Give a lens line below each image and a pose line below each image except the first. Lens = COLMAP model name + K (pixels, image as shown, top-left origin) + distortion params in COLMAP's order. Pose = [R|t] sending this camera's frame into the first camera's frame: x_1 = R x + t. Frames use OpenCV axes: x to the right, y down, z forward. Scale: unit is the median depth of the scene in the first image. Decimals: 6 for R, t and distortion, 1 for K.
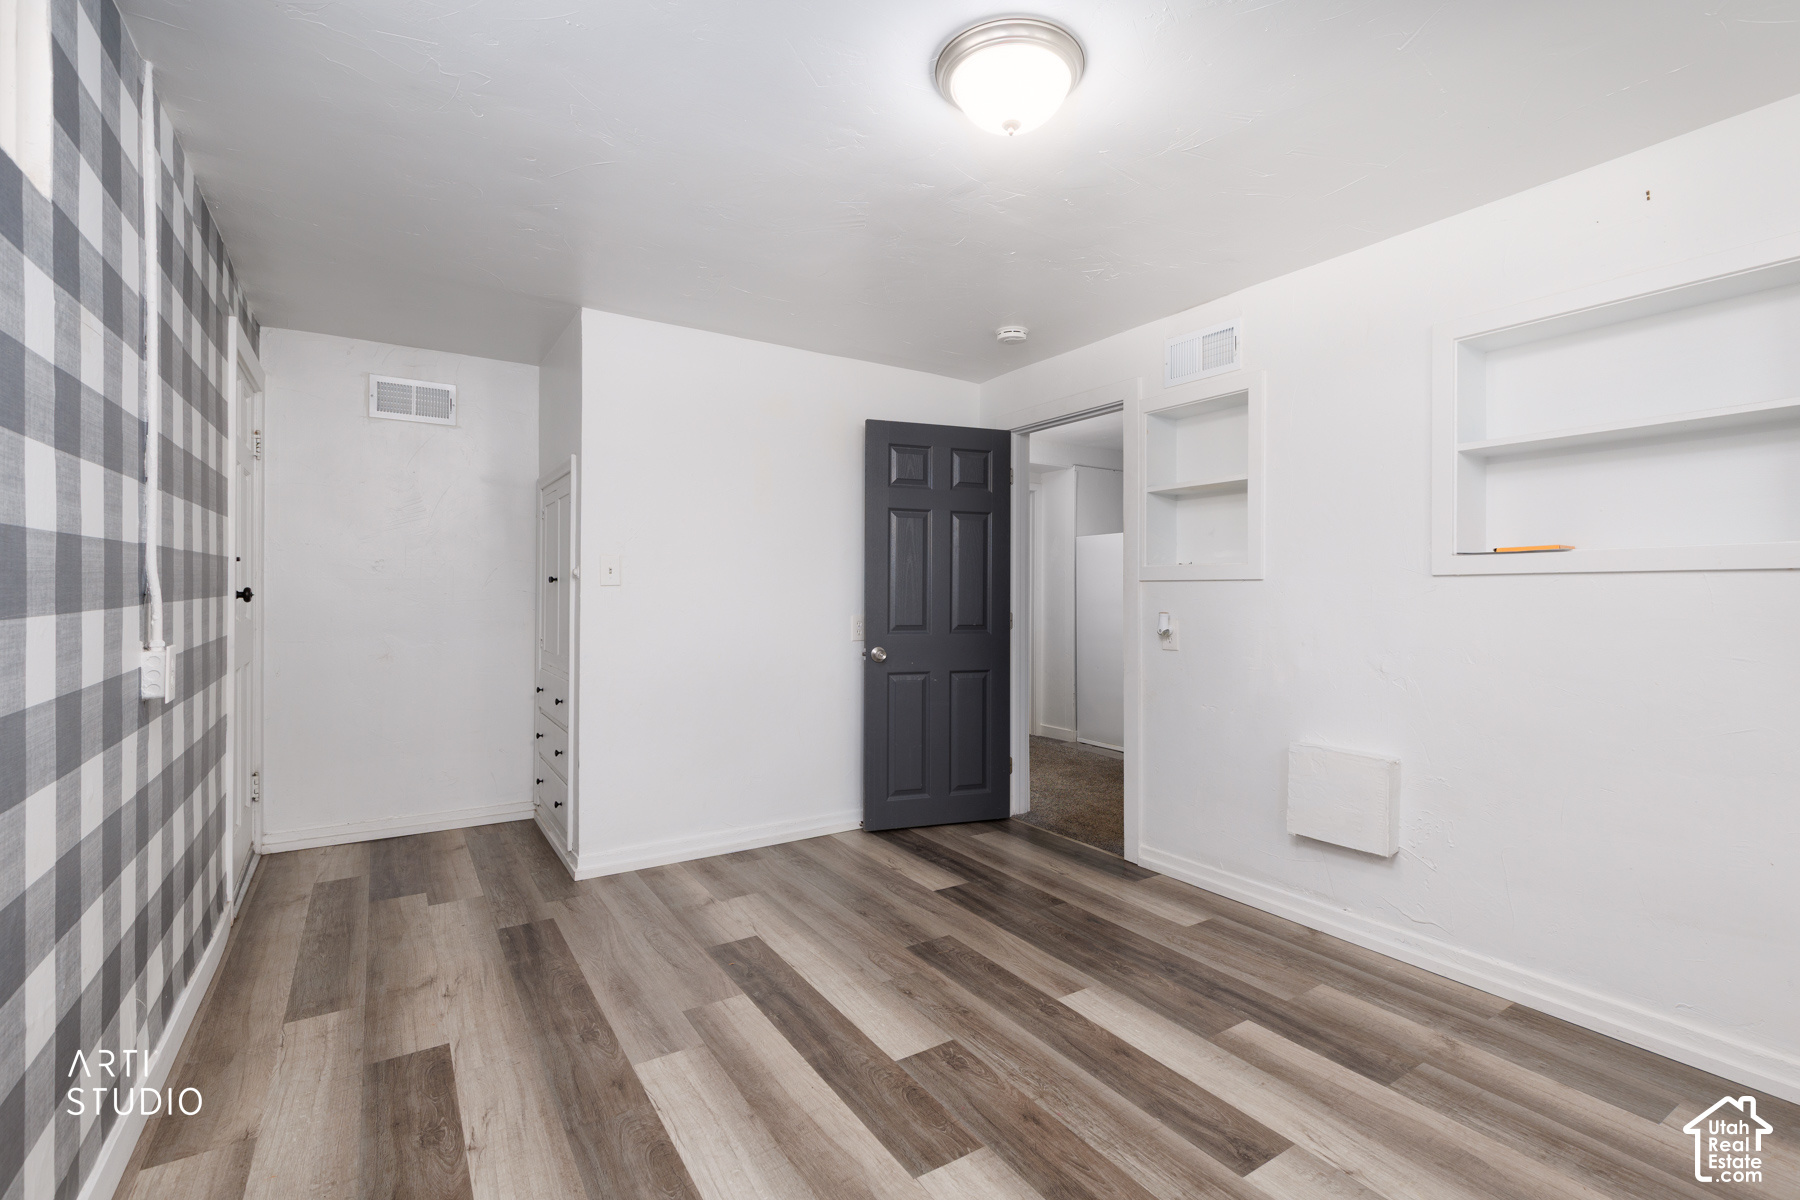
lens RADIAL K [[814.1, 0, 900.2], [0, 814.1, 598.6], [0, 0, 1]] dist [0.010512, 0.000460]
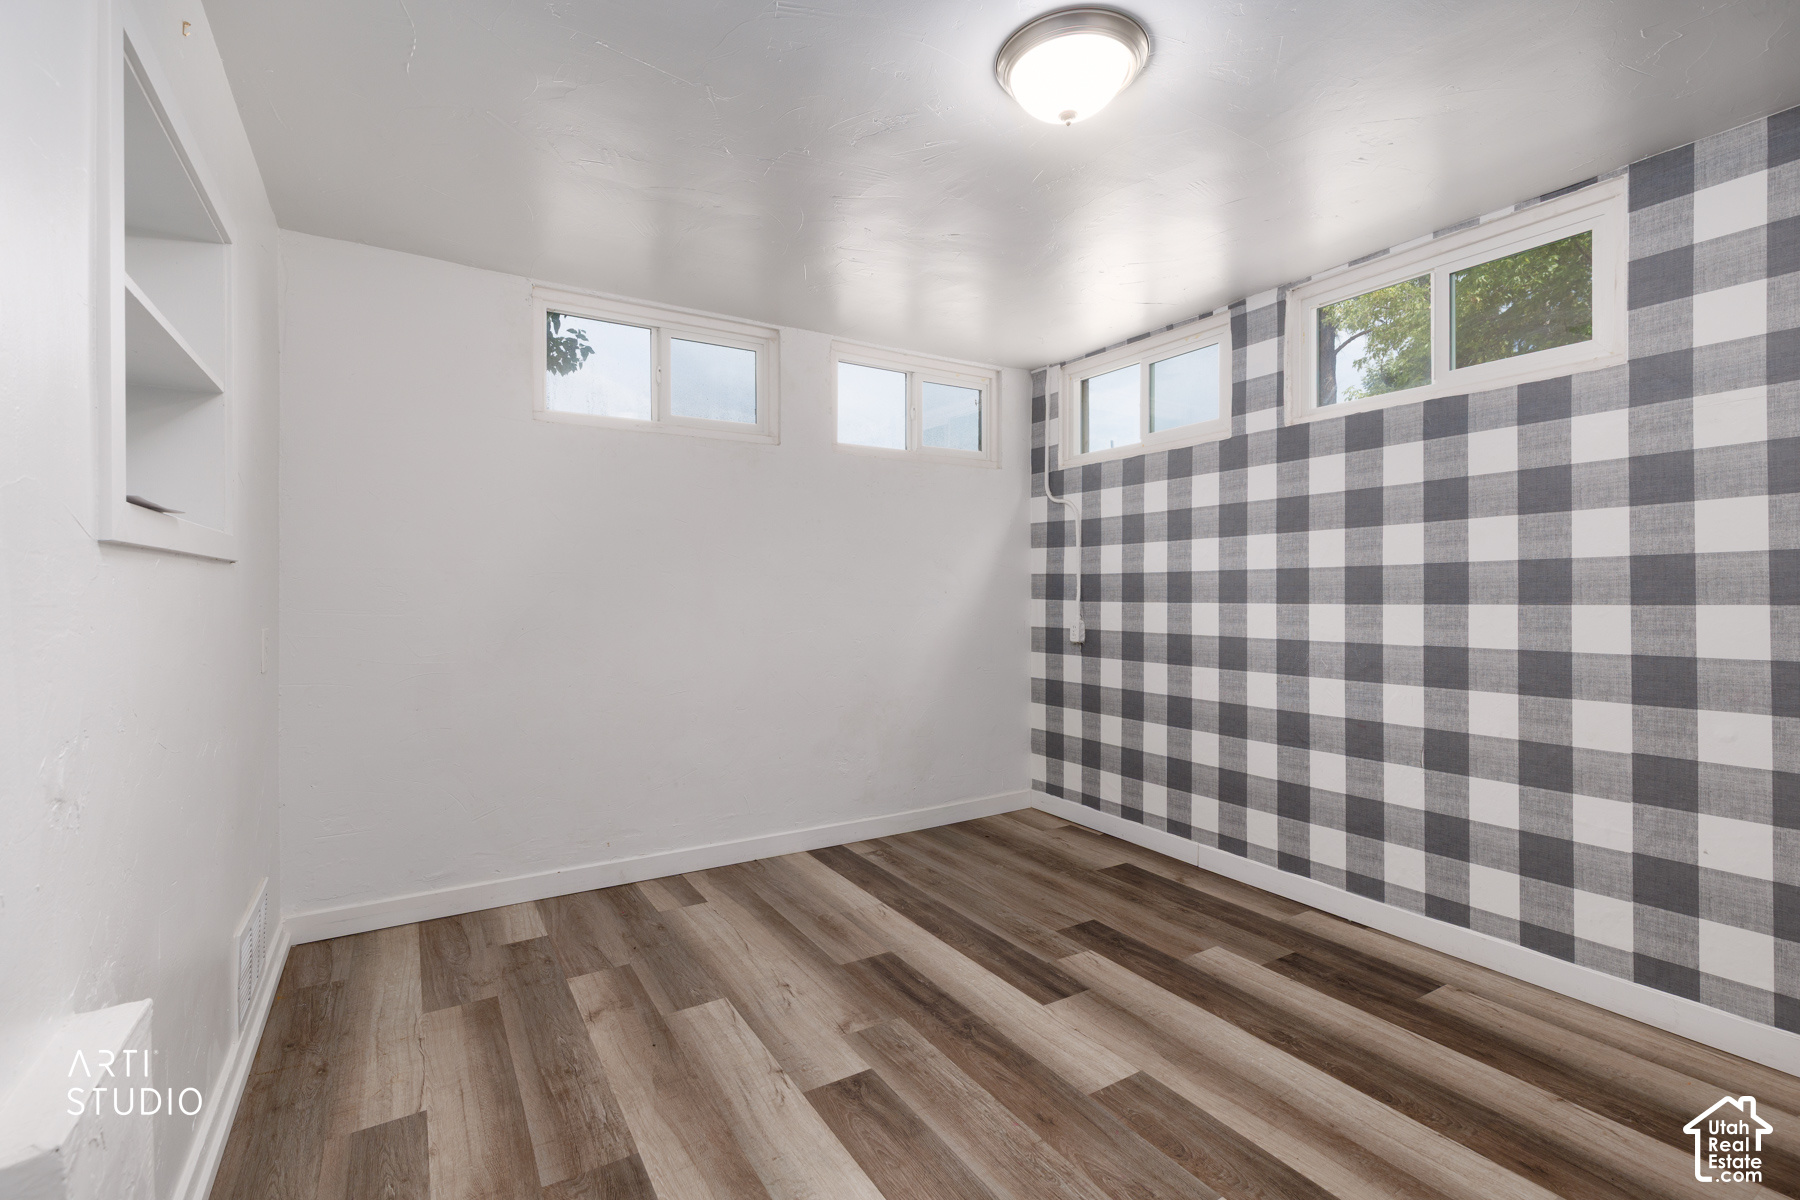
lens RADIAL K [[814.1, 0, 901.0], [0, 814.1, 598.7], [0, 0, 1]] dist [0.010512, 0.000460]
pose [[-0.999803, -0.000517, 0.019827, 0.324315], [-0.000437, 0.999992, 0.004034, 0.002100], [-0.019829, 0.004025, -0.999795, 2.049431]]
